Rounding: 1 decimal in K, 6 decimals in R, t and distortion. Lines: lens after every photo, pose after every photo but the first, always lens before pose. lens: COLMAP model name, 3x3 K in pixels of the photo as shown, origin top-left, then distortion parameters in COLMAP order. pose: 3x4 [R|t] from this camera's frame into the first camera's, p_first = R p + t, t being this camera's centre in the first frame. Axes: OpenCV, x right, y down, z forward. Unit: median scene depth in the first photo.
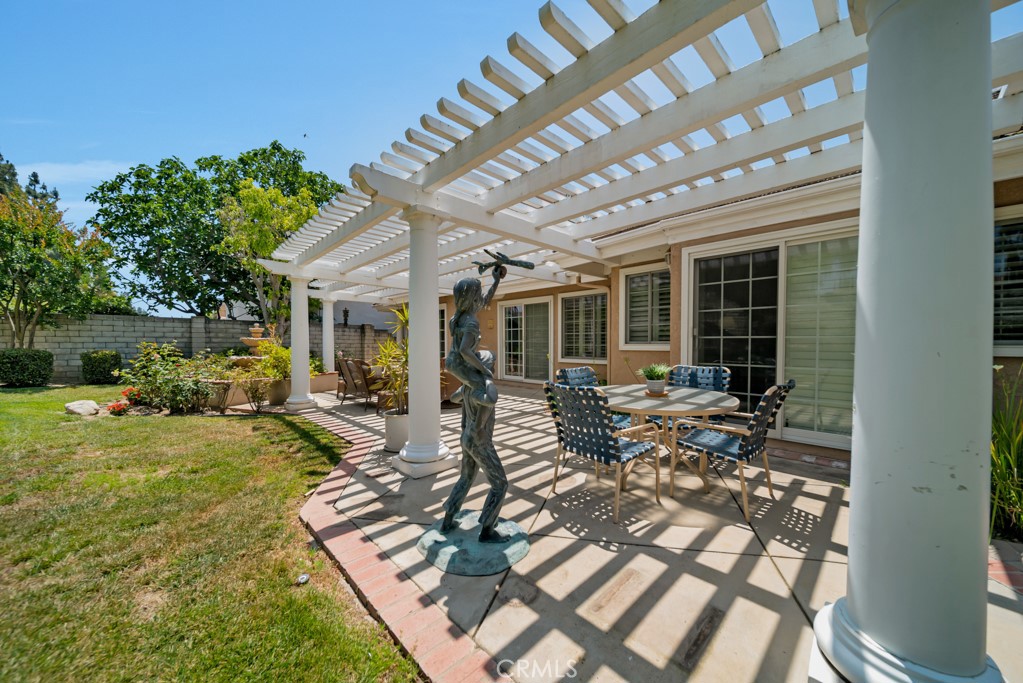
lens RADIAL K [[366.0, 0, 509.8], [0, 366.0, 344.1], [0, 0, 1]] dist [-0.001176, -0.000222]
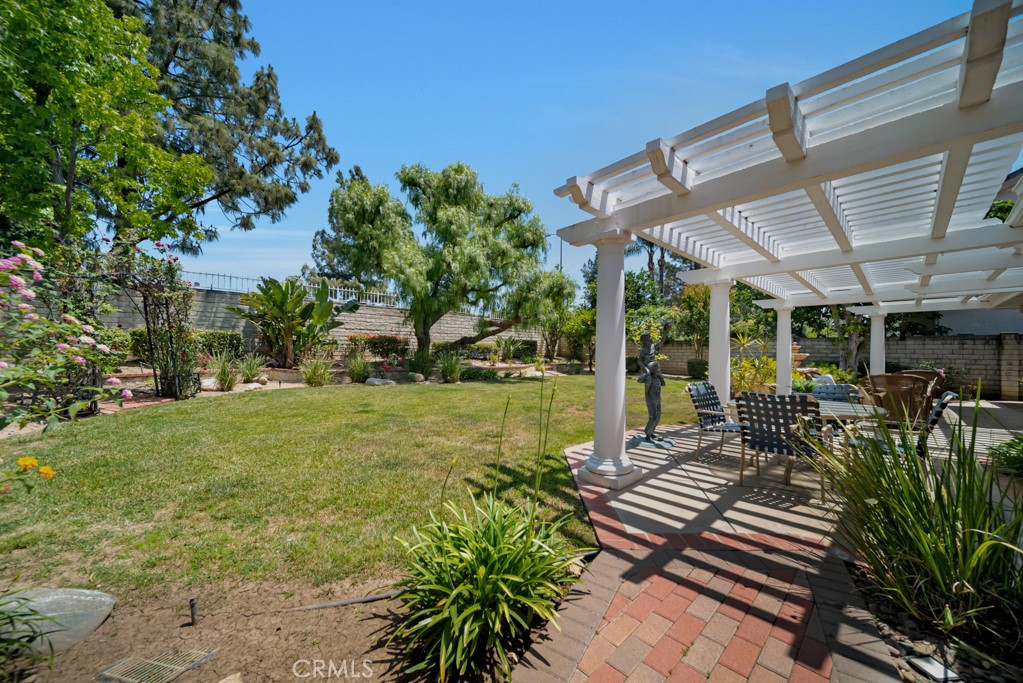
lens RADIAL K [[366.0, 0, 508.9], [0, 366.0, 346.0], [0, 0, 1]] dist [-0.001176, -0.000222]
pose [[-0.008306, -0.018961, -0.999786, 1.146478], [-0.009173, 0.999780, -0.018885, -0.020840], [0.999923, 0.009014, -0.008478, 0.041355]]
